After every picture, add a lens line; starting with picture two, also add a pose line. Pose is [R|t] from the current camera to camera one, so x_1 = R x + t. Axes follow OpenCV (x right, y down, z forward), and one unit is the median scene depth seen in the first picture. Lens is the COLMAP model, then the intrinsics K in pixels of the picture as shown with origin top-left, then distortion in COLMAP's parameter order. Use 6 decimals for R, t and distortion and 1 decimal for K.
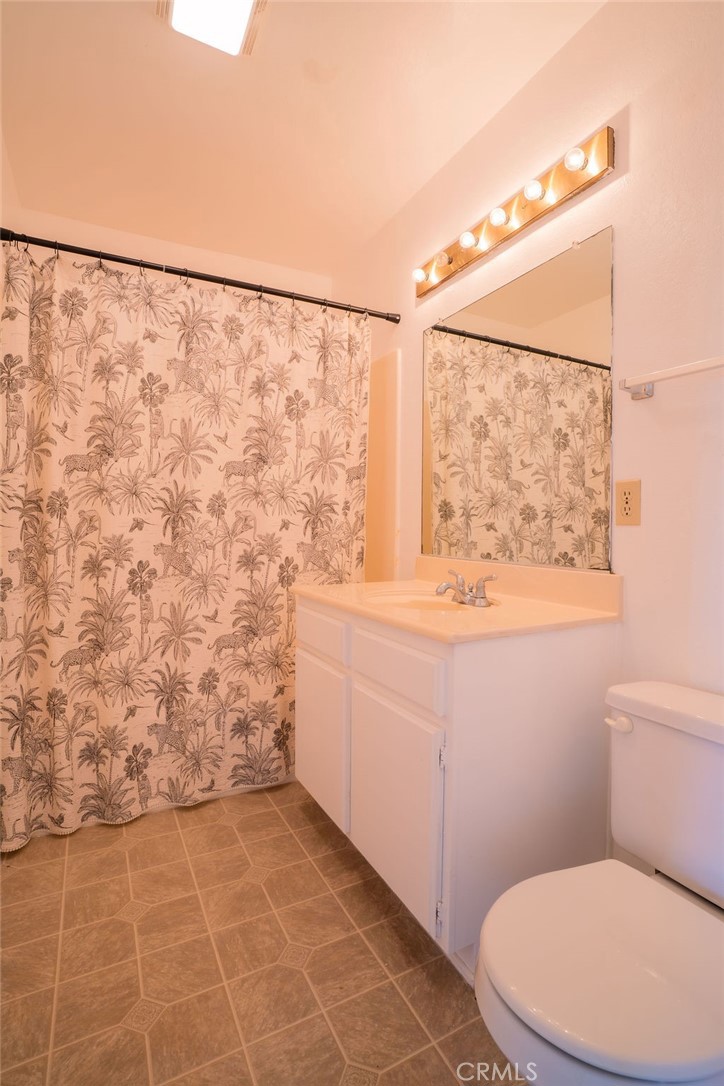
lens RADIAL K [[528.0, 0, 362.0], [0, 528.0, 543.0], [0, 0, 1]] dist [-0.068879, 0.029135]
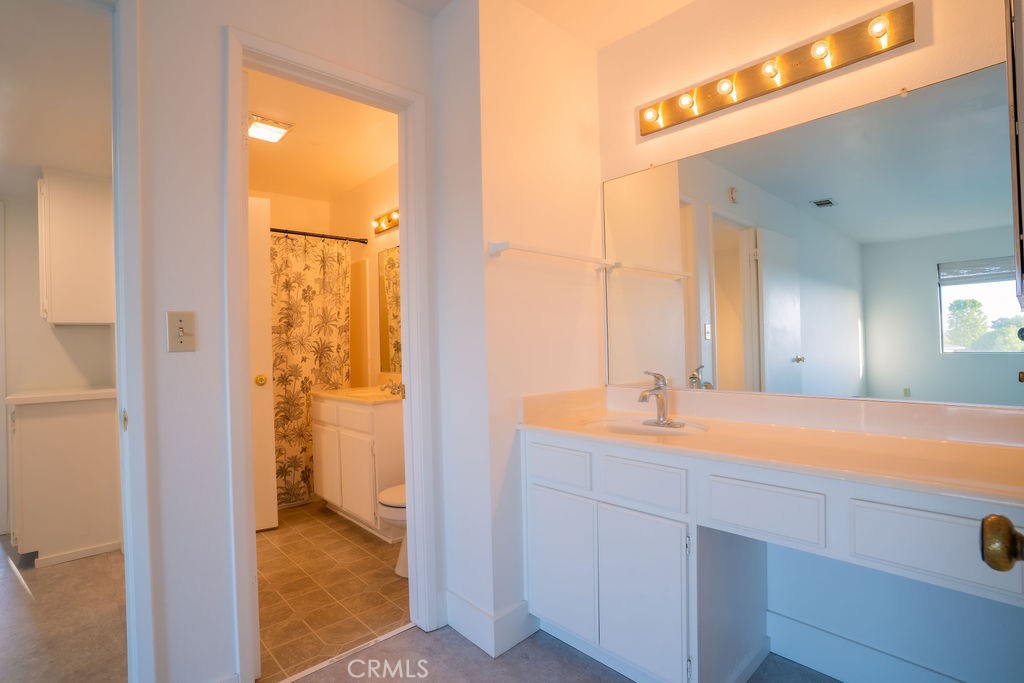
lens RADIAL K [[500.8, 0, 507.9], [0, 500.8, 338.8], [0, 0, 1]] dist [-0.081627, 0.037292]
pose [[0.964997, -0.031124, 0.260406, 0.092743], [0.042582, 0.998352, -0.038472, -0.008850], [-0.258780, 0.048214, 0.964732, -0.838196]]
